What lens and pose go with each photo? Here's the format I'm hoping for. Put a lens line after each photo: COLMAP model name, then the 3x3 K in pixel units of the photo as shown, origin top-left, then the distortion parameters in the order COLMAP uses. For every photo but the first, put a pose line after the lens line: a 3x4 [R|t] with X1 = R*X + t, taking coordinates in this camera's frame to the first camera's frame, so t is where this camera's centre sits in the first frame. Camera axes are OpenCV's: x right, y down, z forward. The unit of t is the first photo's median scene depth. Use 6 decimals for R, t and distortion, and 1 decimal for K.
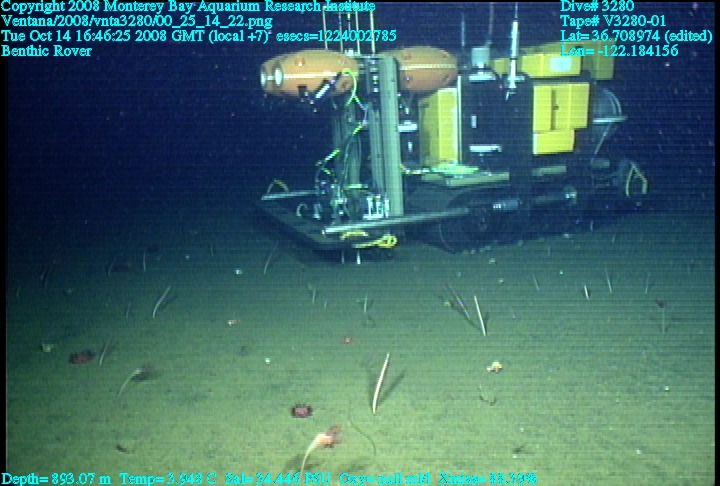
lens RADIAL K [[521.5, 0, 360.0], [0, 521.5, 243.0], [0, 0, 1]] dist [-0.000001, 0.000147]
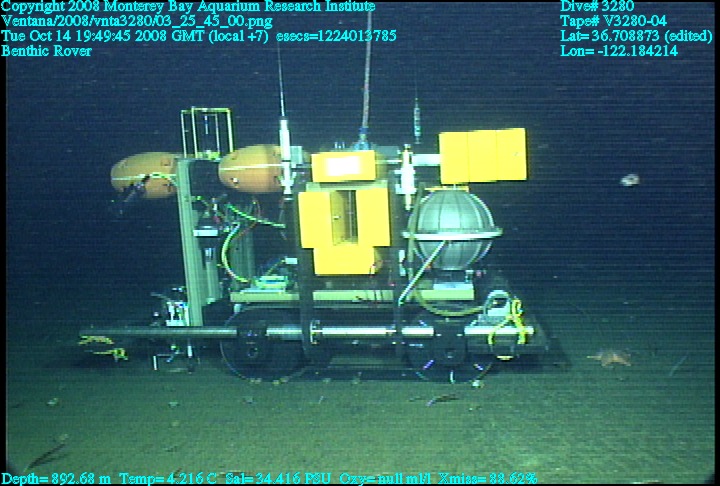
lens RADIAL K [[521.5, 0, 360.0], [0, 521.5, 243.0], [0, 0, 1]] dist [-0.000001, 0.000147]
pose [[0.894001, 0.063012, -0.443613, 0.733206], [-0.126128, 0.985418, -0.114211, -0.129497], [0.429947, 0.158057, 0.888911, 0.294173]]
